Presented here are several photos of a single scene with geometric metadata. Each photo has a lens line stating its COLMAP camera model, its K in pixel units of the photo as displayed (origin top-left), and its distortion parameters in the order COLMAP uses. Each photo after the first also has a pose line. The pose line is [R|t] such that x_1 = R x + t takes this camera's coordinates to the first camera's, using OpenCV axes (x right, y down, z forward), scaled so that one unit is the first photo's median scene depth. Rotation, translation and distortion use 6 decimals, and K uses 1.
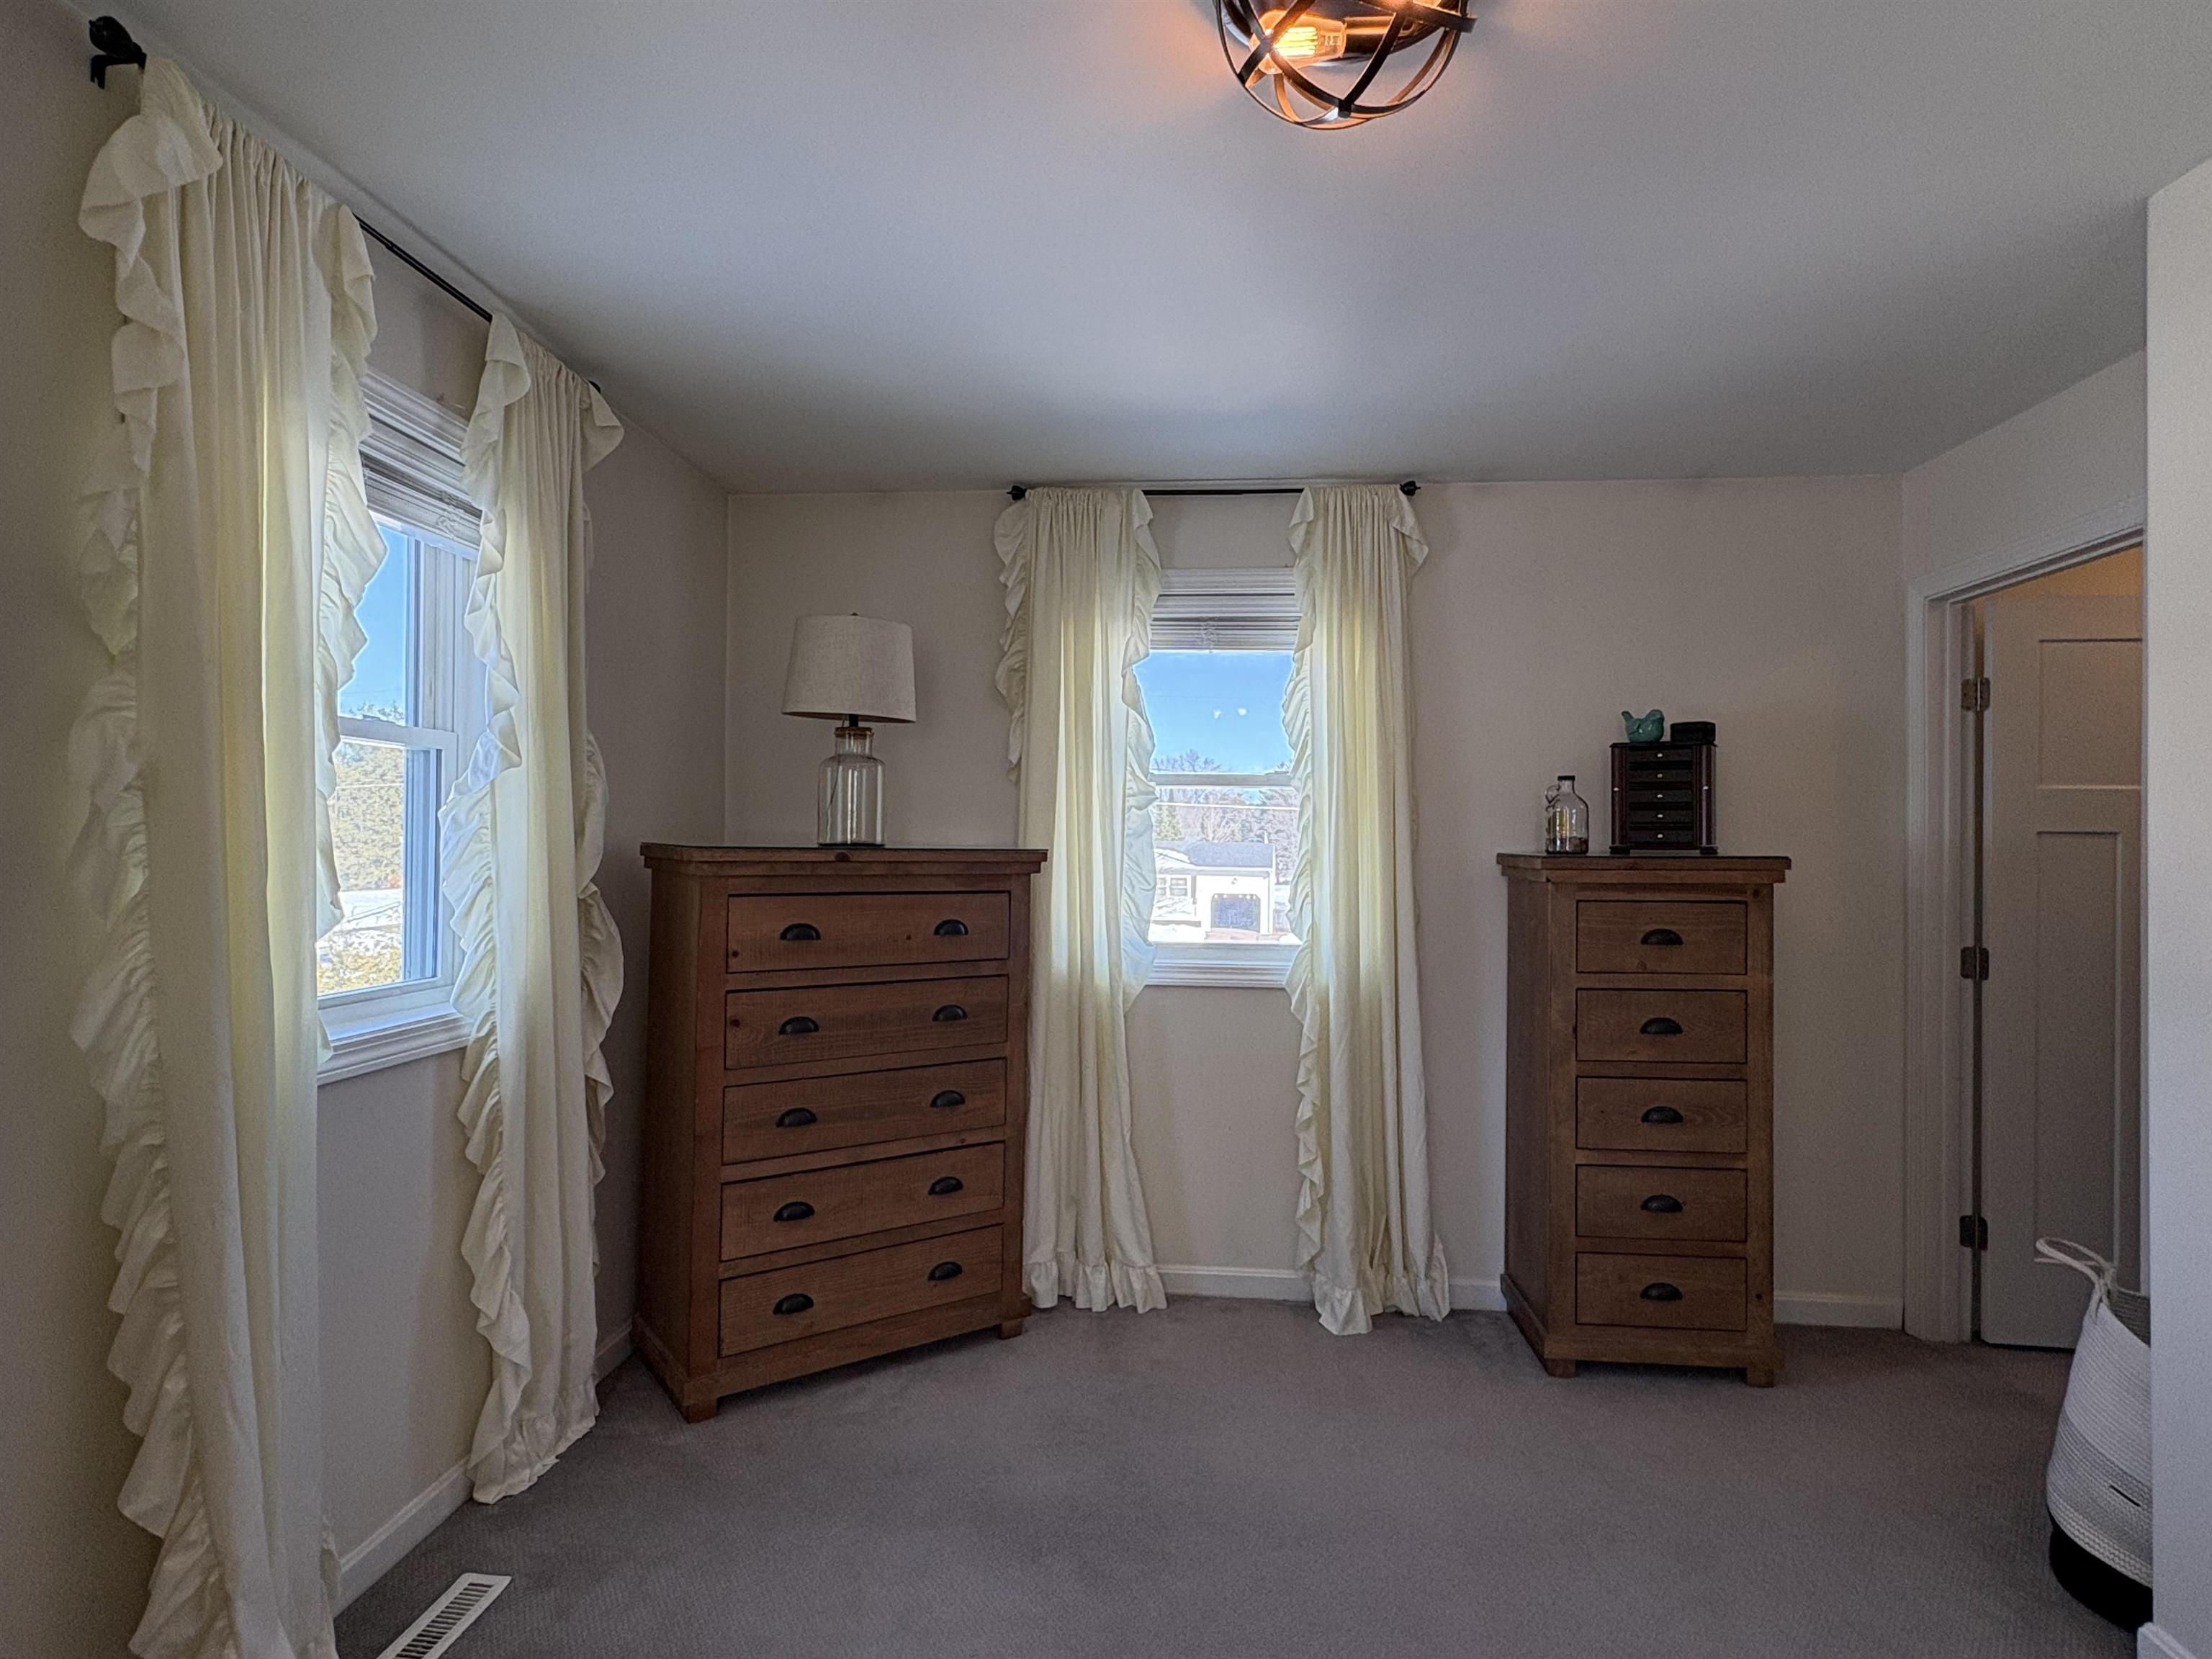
lens RADIAL K [[1174.3, 0, 1099.5], [0, 1174.3, 835.9], [0, 0, 1]] dist [0.000100, 0.000657]
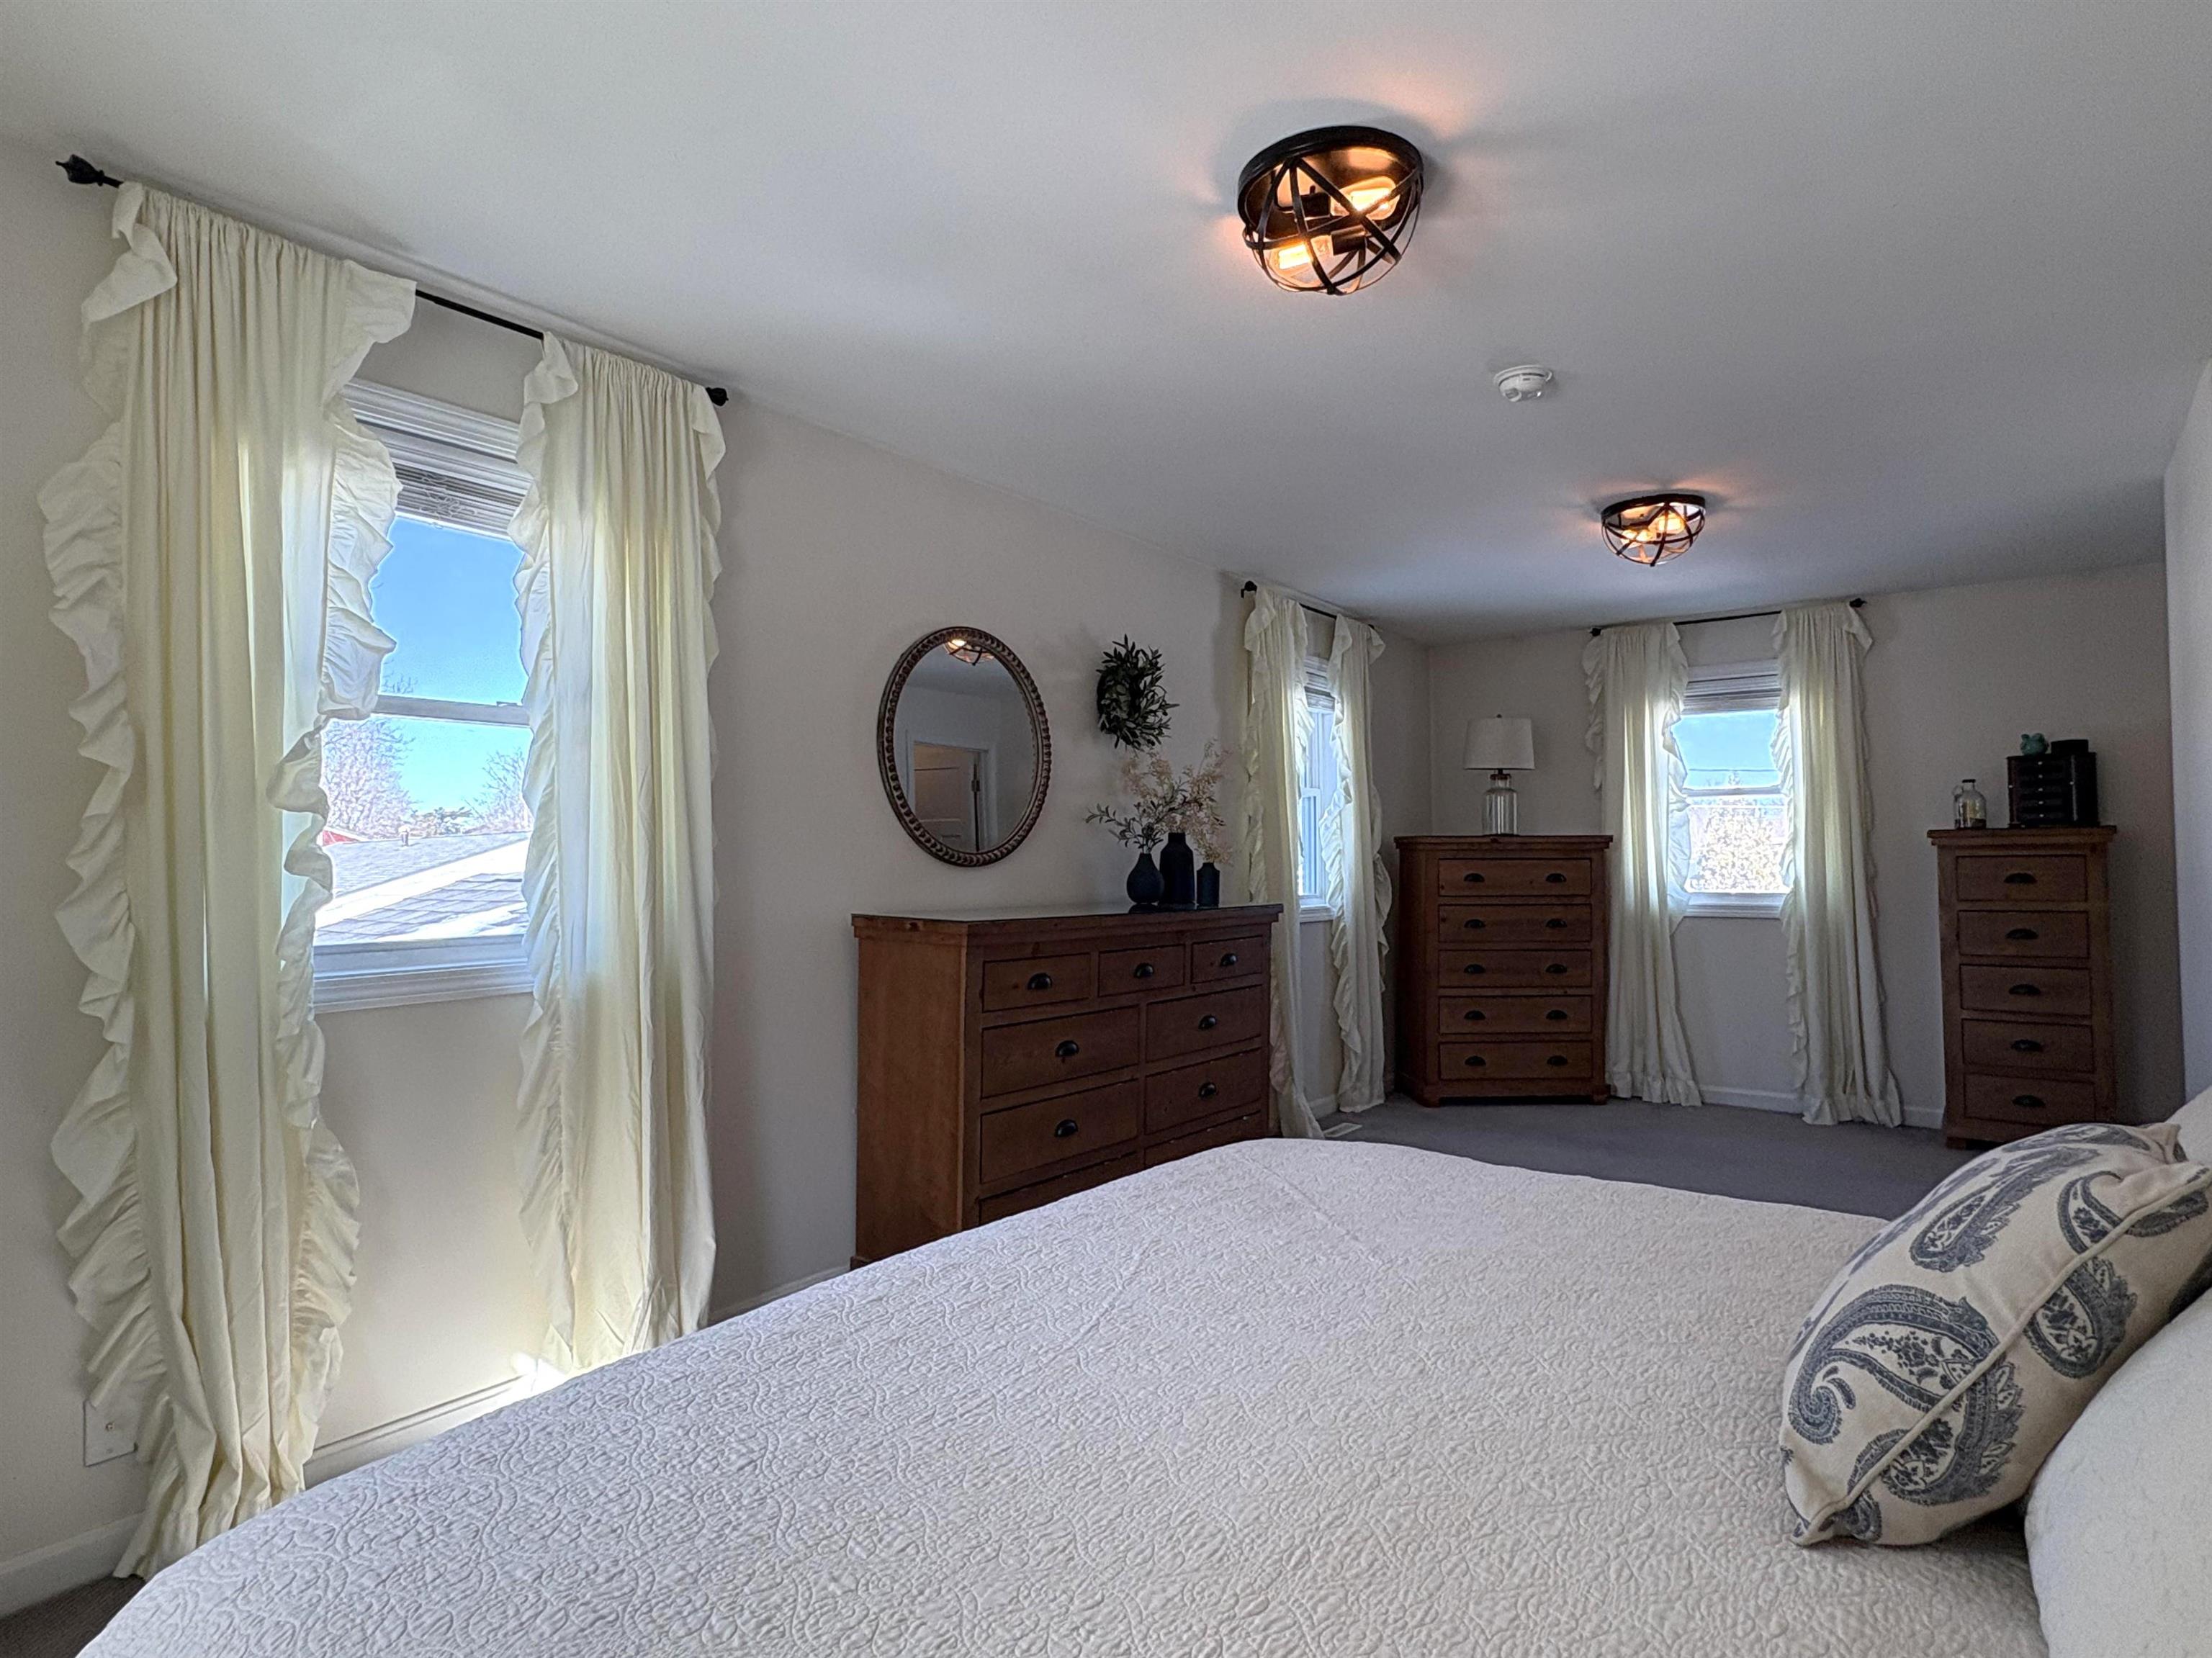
lens RADIAL K [[1174.2, 0, 1099.5], [0, 1174.2, 835.4], [0, 0, 1]] dist [0.000100, 0.000657]
pose [[0.842932, -0.027055, -0.537340, 0.269713], [0.017968, 0.999593, -0.022143, 0.038828], [0.537721, 0.009010, 0.843075, -0.979031]]
